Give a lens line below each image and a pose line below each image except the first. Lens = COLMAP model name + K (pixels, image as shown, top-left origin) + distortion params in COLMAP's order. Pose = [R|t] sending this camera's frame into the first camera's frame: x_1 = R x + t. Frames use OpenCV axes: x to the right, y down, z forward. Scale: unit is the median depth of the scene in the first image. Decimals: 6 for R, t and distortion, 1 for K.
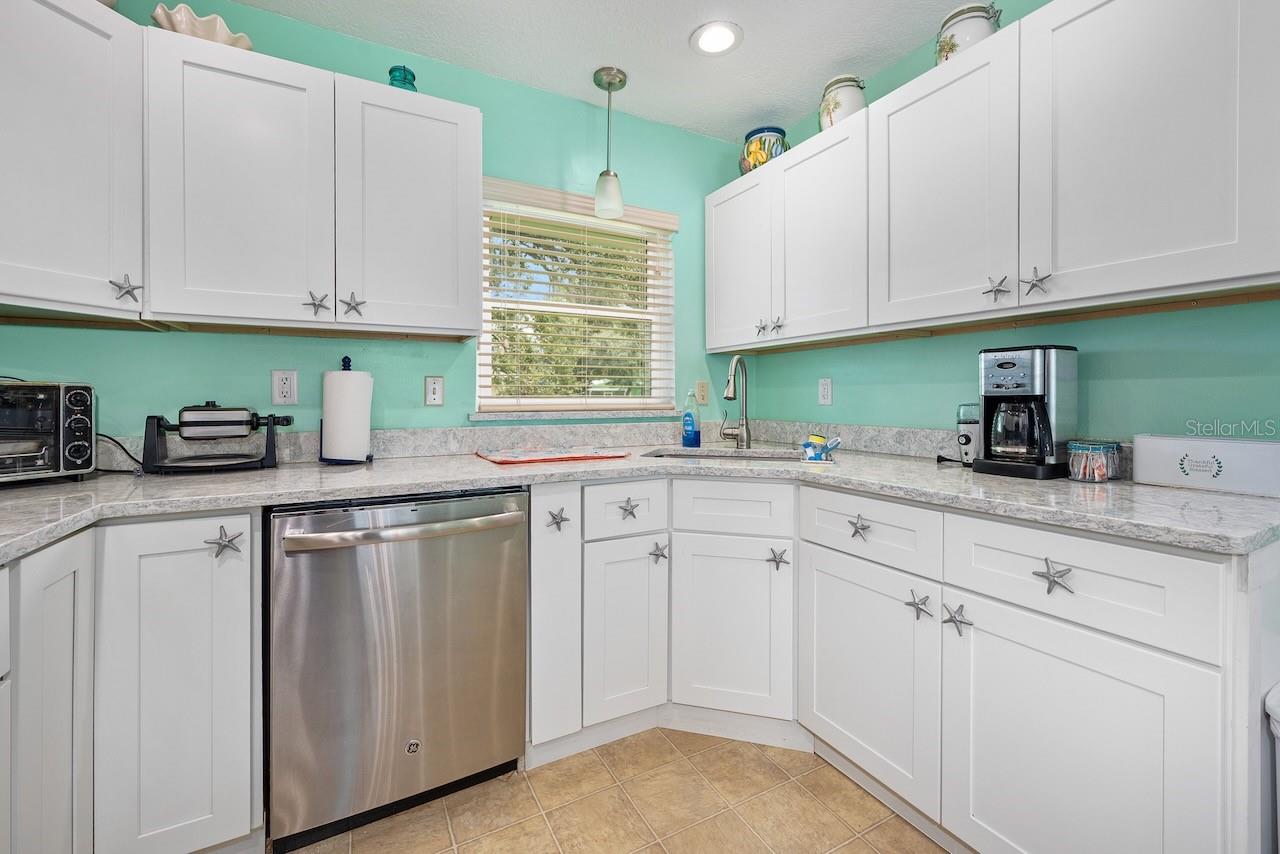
lens RADIAL K [[525.3, 0, 638.1], [0, 525.3, 403.4], [0, 0, 1]] dist [0.001192, -0.000172]
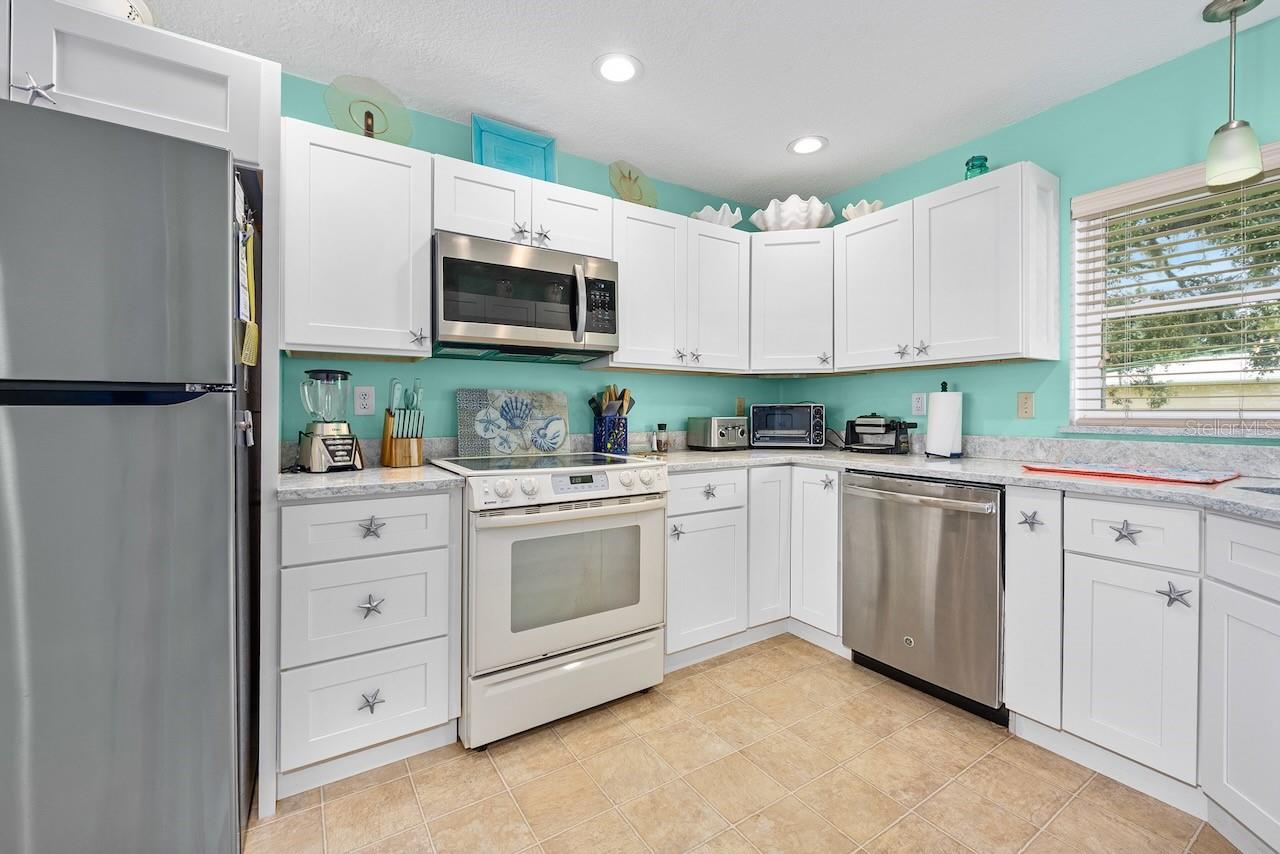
lens RADIAL K [[525.3, 0, 638.1], [0, 525.3, 403.4], [0, 0, 1]] dist [0.001192, -0.000172]
pose [[0.080809, -0.012679, -0.996649, 0.858914], [-0.007439, 0.999884, -0.013323, -0.006391], [0.996702, 0.008491, 0.080705, 0.075490]]
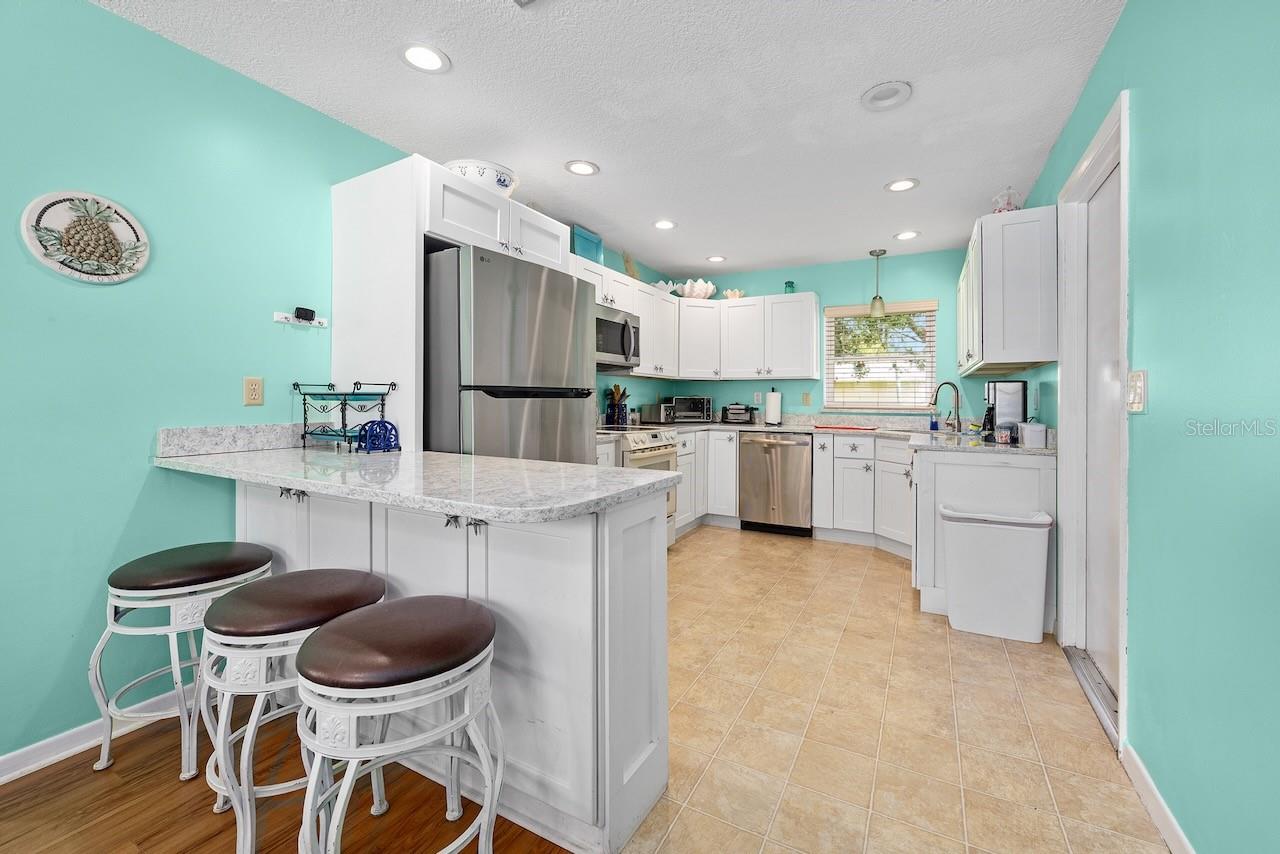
lens RADIAL K [[523.0, 0, 655.7], [0, 523.0, 376.8], [0, 0, 1]] dist [-0.000121, -0.000038]
pose [[0.565075, -0.028660, -0.824541, 1.555916], [-0.016485, 0.998805, -0.046015, -0.005240], [0.824875, 0.039594, 0.563928, -1.228295]]
